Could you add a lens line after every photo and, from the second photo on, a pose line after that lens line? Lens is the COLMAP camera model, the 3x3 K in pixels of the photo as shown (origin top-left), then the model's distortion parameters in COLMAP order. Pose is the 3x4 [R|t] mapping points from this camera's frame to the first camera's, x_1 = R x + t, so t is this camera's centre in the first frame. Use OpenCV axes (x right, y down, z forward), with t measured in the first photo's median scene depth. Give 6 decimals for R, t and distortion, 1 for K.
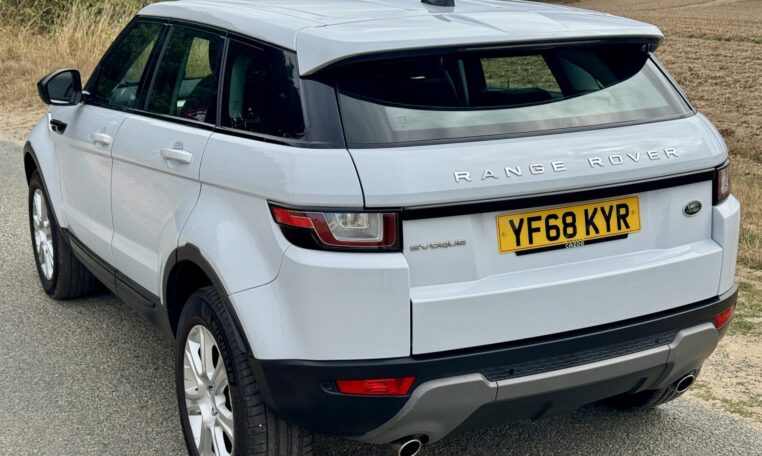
lens RADIAL K [[1175.6, 0, 381.0], [0, 1175.6, 228.0], [0, 0, 1]] dist [0.207613, -0.027486]
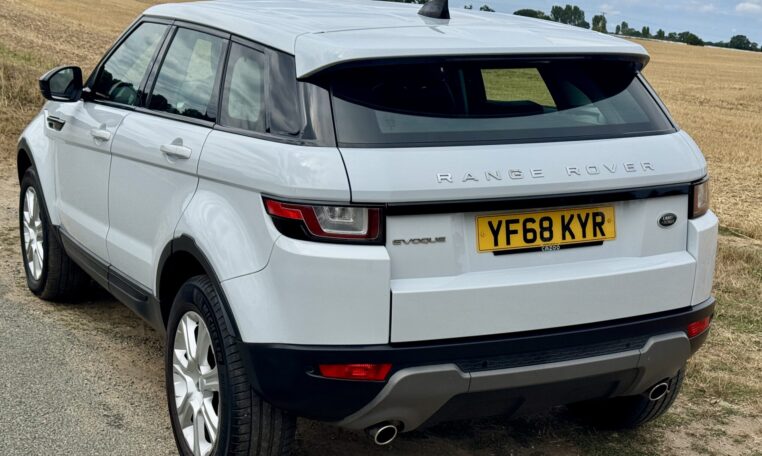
lens RADIAL K [[1327.1, 0, 381.0], [0, 1327.1, 228.0], [0, 0, 1]] dist [0.273785, -0.032450]
pose [[0.999107, 0.040956, -0.010399, 0.024608], [-0.041229, 0.998770, -0.027542, 0.035386], [0.009258, 0.027946, 0.999567, -0.190765]]
